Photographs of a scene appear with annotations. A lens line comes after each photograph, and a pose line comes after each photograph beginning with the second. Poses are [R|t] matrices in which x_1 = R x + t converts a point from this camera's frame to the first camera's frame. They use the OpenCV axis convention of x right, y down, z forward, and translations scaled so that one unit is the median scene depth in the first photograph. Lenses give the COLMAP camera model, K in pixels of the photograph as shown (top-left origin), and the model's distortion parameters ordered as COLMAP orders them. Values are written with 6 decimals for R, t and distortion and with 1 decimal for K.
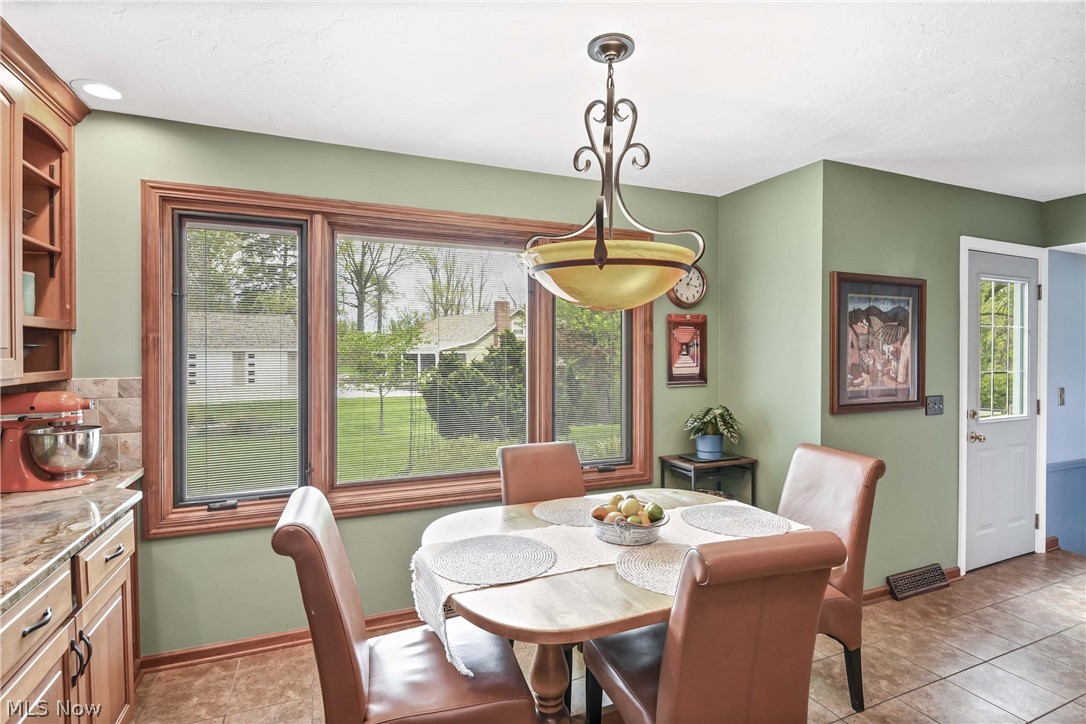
lens RADIAL K [[536.2, 0, 543.0], [0, 536.2, 362.0], [0, 0, 1]] dist [-0.001163, -0.000080]
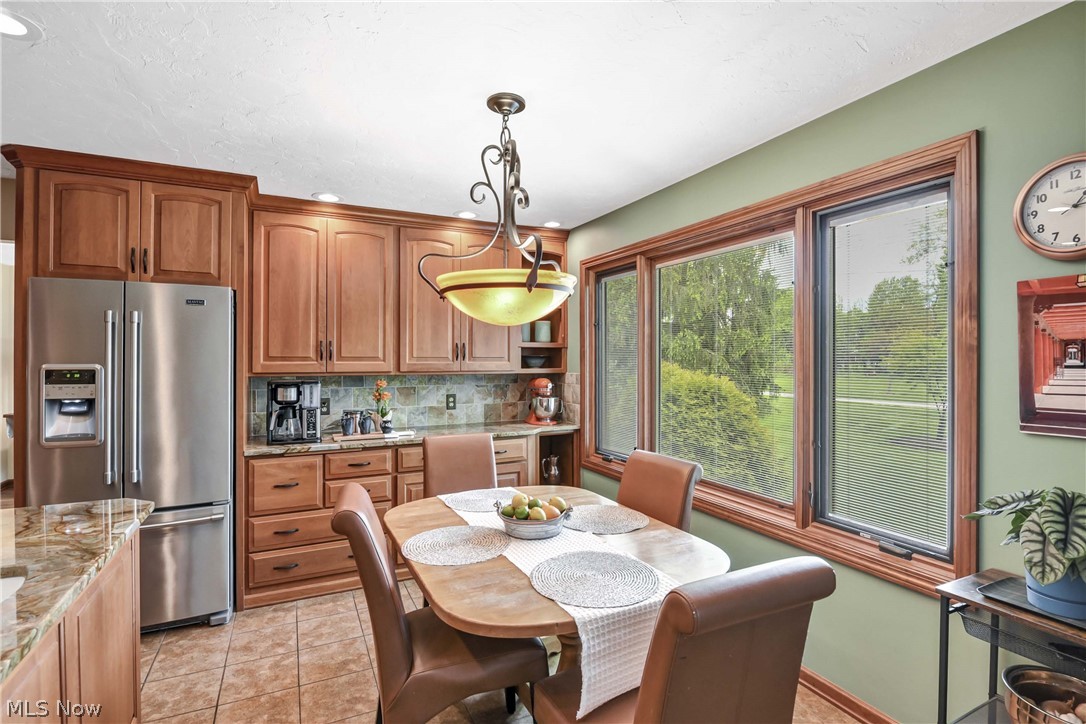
lens RADIAL K [[532.4, 0, 544.9], [0, 532.4, 355.8], [0, 0, 1]] dist [0.002311, -0.009271]
pose [[0.042604, -0.003037, -0.999087, 0.794008], [-0.015604, 0.999871, -0.003704, -0.016397], [0.998970, 0.015747, 0.042551, 0.637763]]
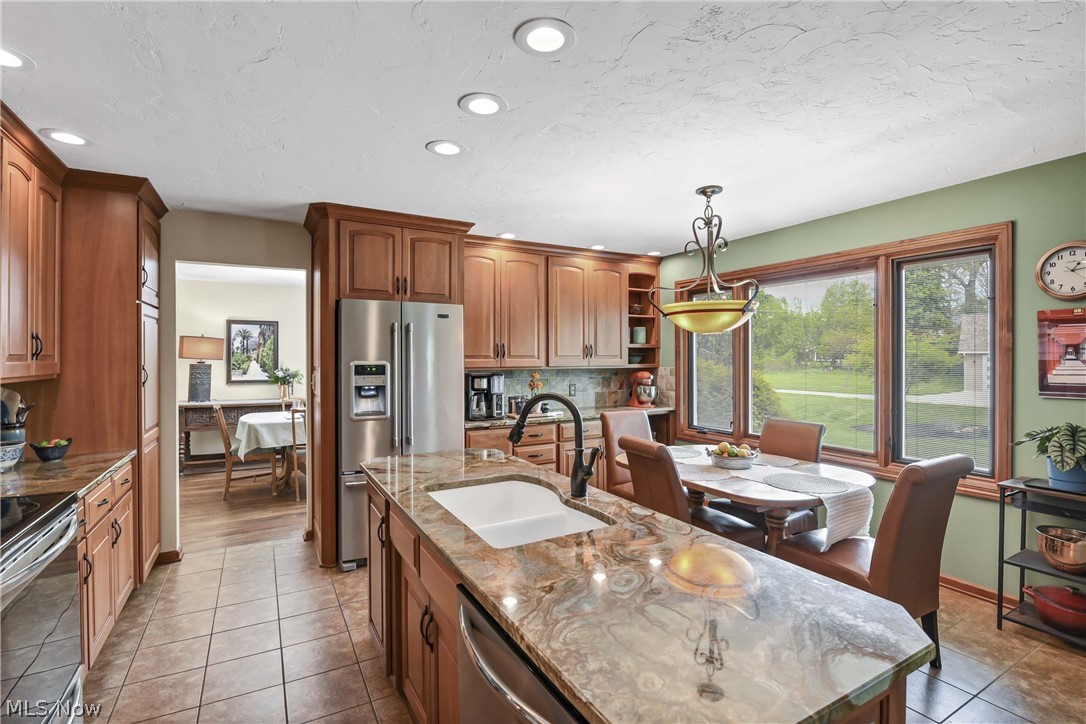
lens RADIAL K [[509.4, 0, 537.5], [0, 509.4, 357.3], [0, 0, 1]] dist [0.000482, -0.009091]
pose [[0.088965, 0.002339, -0.996032, 1.096585], [-0.012806, 0.999917, 0.001205, -0.008513], [0.995952, 0.012648, 0.088988, 0.167918]]
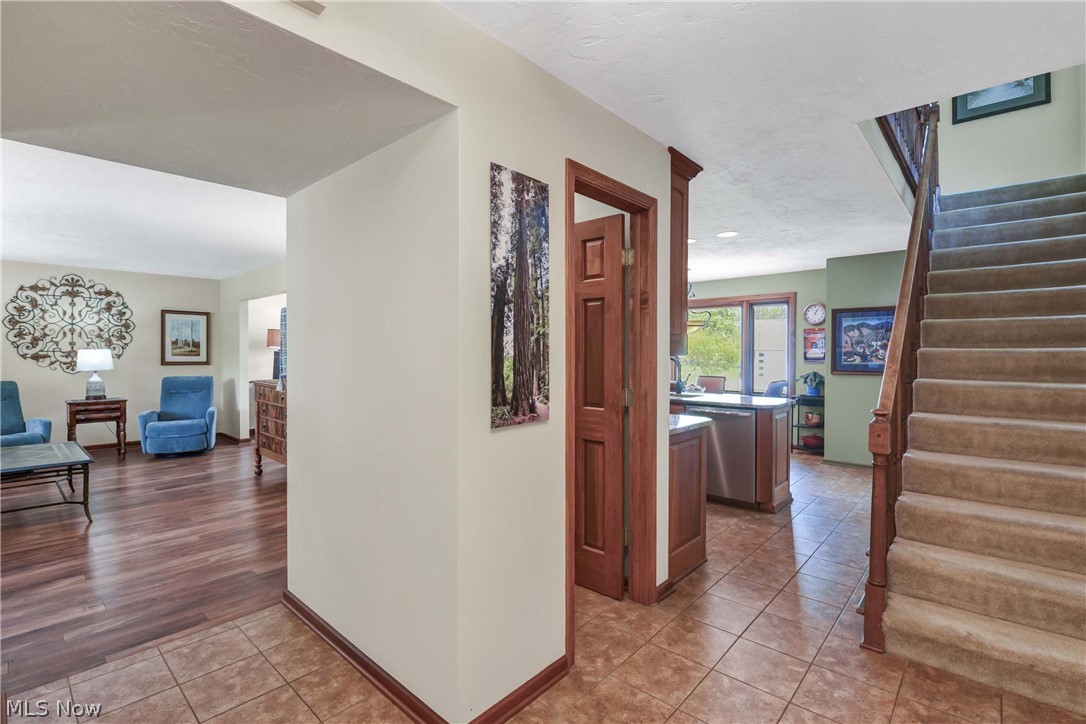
lens RADIAL K [[500.2, 0, 545.5], [0, 500.2, 353.4], [0, 0, 1]] dist [-0.018717, -0.000224]
pose [[0.411212, 0.002454, -0.911536, 1.863004], [-0.017111, 0.999841, -0.005028, 0.042001], [0.911379, 0.017664, 0.411189, -0.867759]]
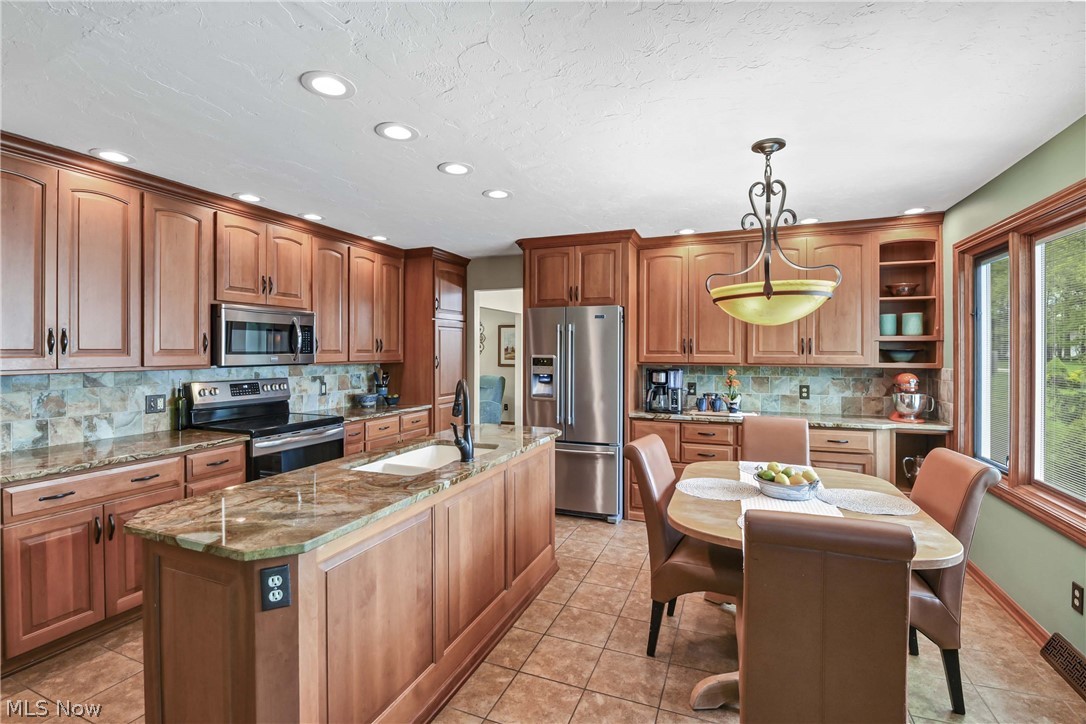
lens RADIAL K [[488.9, 0, 531.2], [0, 488.9, 352.8], [0, 0, 1]] dist [-0.004113, -0.000503]
pose [[-0.724177, 0.001407, -0.689613, 0.921663], [-0.011581, 0.999832, 0.014201, -0.020488], [0.689517, 0.018270, -0.724039, 0.932320]]
